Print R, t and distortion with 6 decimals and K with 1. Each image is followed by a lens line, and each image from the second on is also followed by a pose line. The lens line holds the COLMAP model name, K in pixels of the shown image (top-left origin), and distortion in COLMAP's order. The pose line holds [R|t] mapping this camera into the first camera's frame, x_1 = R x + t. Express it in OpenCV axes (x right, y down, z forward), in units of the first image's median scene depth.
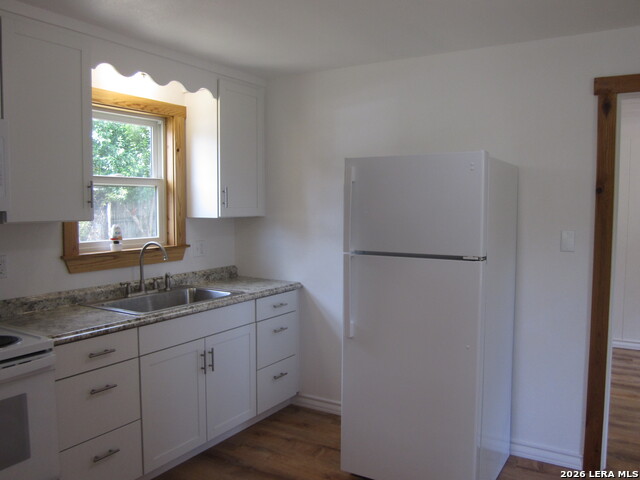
lens RADIAL K [[529.4, 0, 320.8], [0, 529.4, 236.9], [0, 0, 1]] dist [-0.057585, 0.017282]
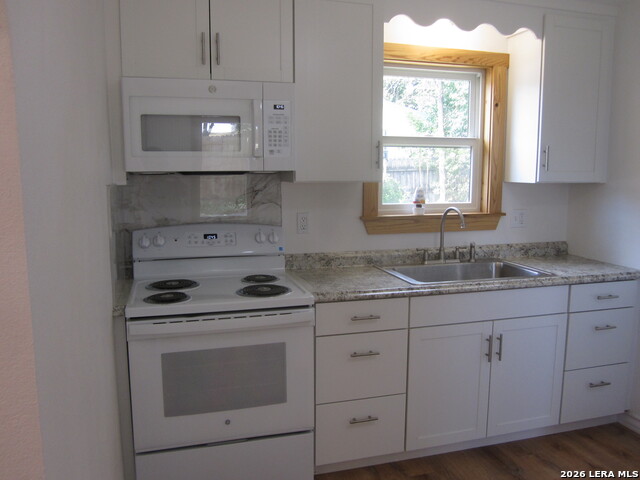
lens RADIAL K [[529.4, 0, 320.8], [0, 529.4, 236.9], [0, 0, 1]] dist [-0.057585, 0.017282]
pose [[0.748516, 0.087162, -0.657364, 0.113063], [-0.044546, 0.995694, 0.081300, -0.003580], [0.661619, -0.031571, 0.749175, 0.153668]]
